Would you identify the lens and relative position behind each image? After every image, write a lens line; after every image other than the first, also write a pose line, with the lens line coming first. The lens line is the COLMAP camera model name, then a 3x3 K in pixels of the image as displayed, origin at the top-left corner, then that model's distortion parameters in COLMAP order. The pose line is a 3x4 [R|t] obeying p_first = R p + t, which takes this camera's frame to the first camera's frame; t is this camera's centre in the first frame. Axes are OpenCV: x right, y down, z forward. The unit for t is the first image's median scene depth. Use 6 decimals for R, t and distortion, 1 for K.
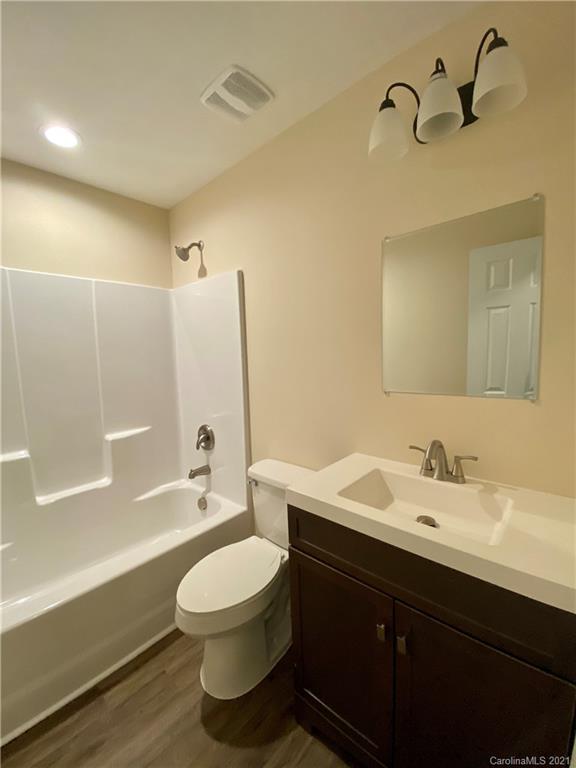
lens RADIAL K [[310.4, 0, 291.1], [0, 310.4, 382.2], [0, 0, 1]] dist [0.023265, -0.021429]
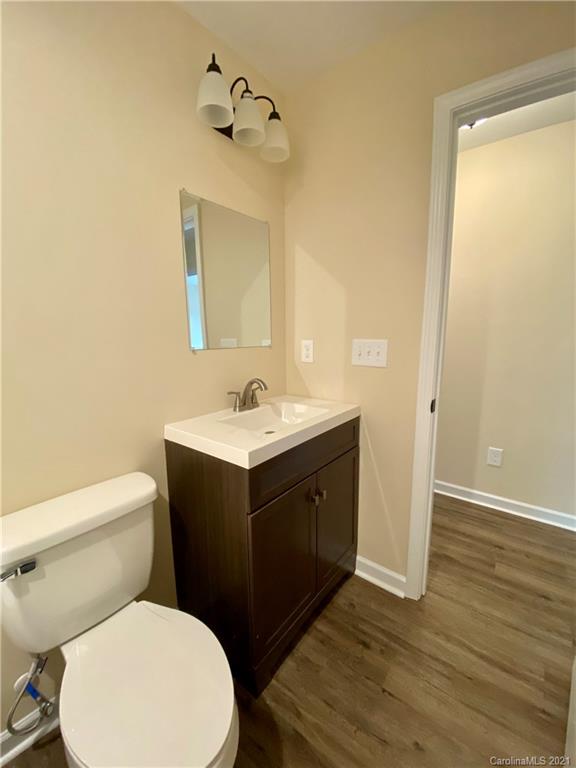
lens RADIAL K [[310.4, 0, 291.1], [0, 310.4, 382.2], [0, 0, 1]] dist [0.023265, -0.021429]
pose [[-0.058374, -0.121591, 0.990862, -0.829993], [0.104069, 0.986406, 0.127175, 0.044497], [-0.992856, 0.110542, -0.044926, 0.860347]]
